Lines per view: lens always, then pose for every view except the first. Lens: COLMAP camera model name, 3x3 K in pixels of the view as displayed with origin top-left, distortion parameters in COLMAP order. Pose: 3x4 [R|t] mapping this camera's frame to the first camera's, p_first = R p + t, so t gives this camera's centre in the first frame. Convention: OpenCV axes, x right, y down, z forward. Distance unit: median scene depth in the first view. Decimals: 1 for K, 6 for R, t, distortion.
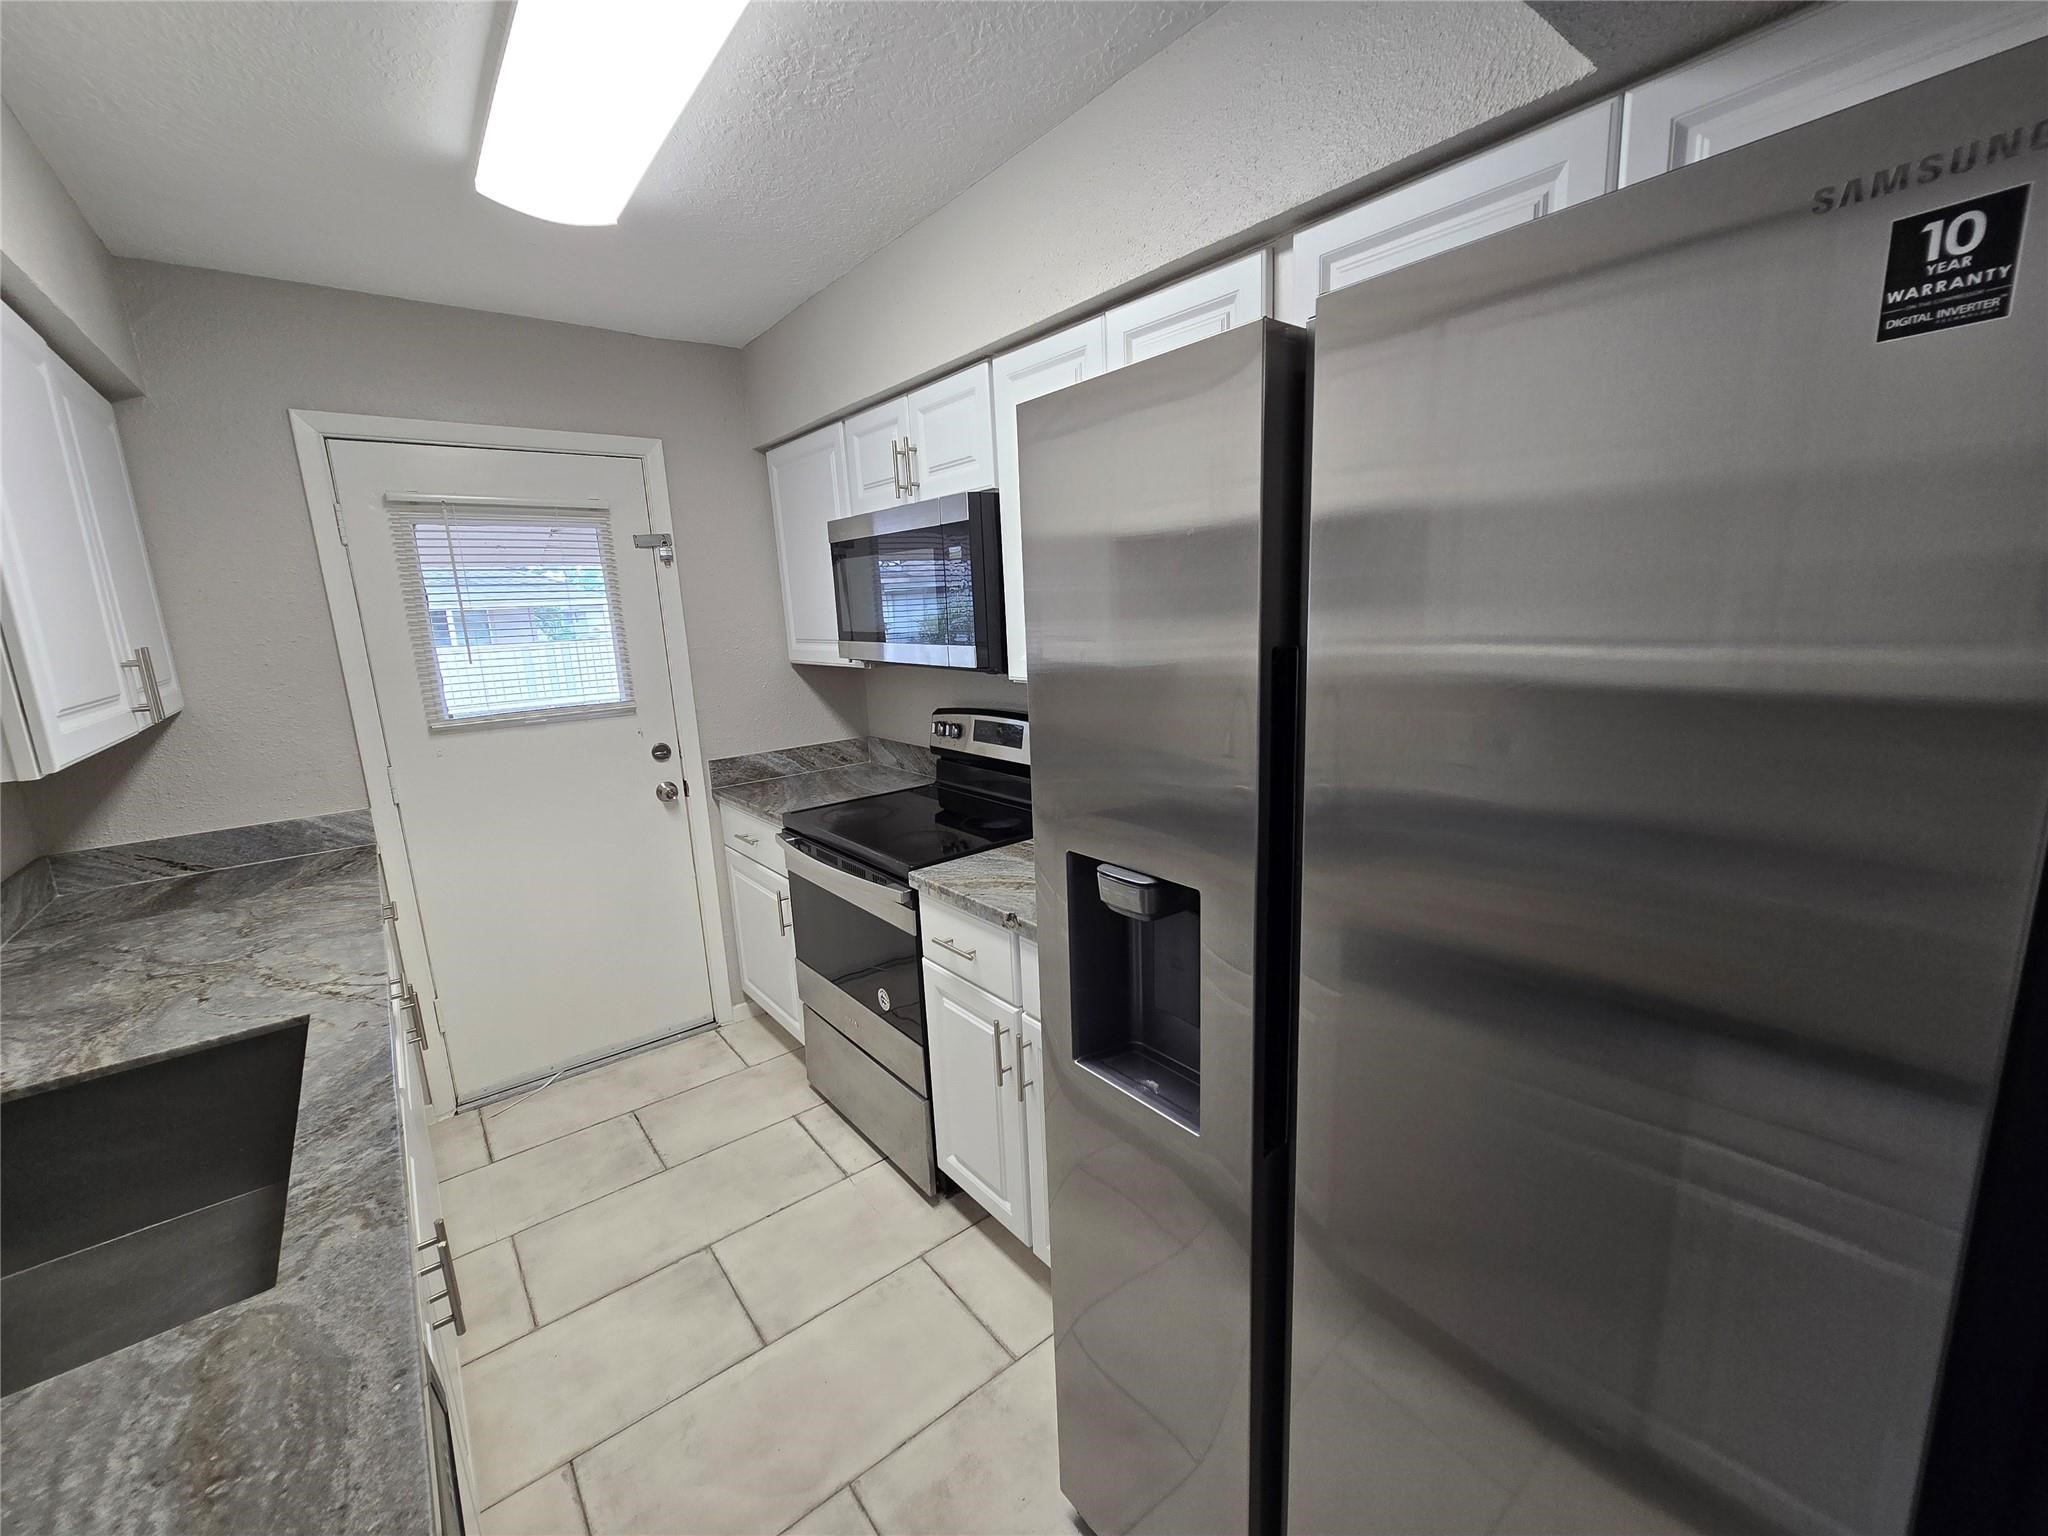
lens RADIAL K [[836.5, 0, 1026.2], [0, 836.5, 770.5], [0, 0, 1]] dist [-0.000697, -0.002023]
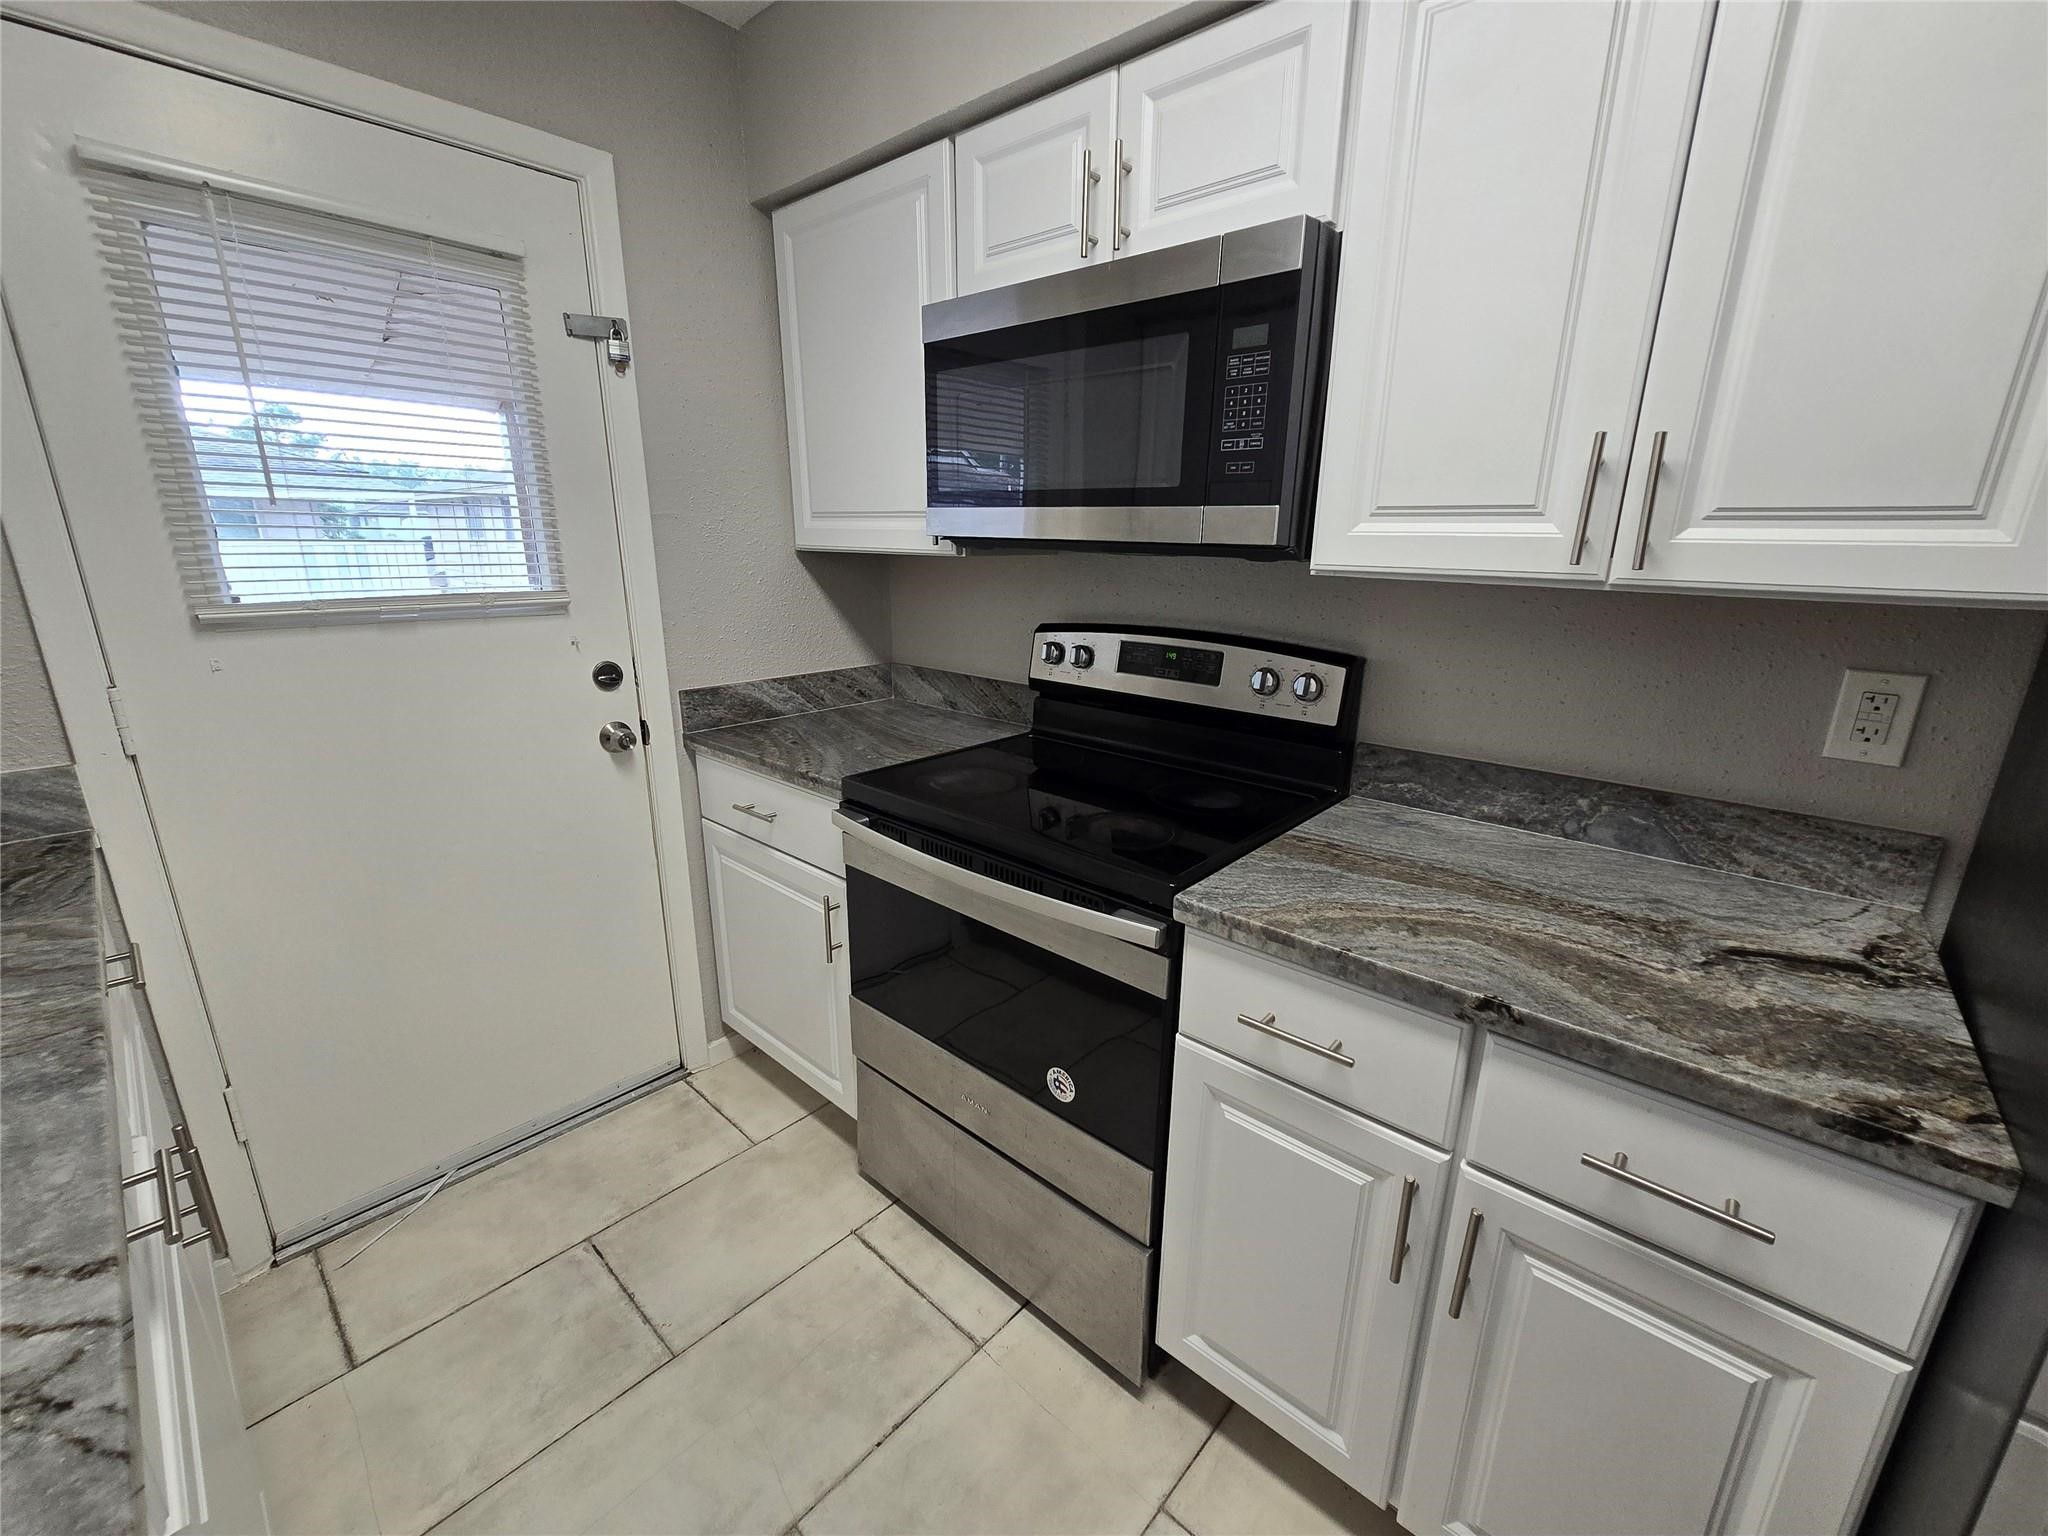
lens RADIAL K [[836.5, 0, 1025.8], [0, 836.5, 772.5], [0, 0, 1]] dist [-0.000697, -0.002023]
pose [[0.985371, 0.010129, 0.170122, -0.254648], [-0.022784, 0.997101, 0.072598, -0.001839], [-0.168893, -0.075412, 0.982745, 0.344654]]
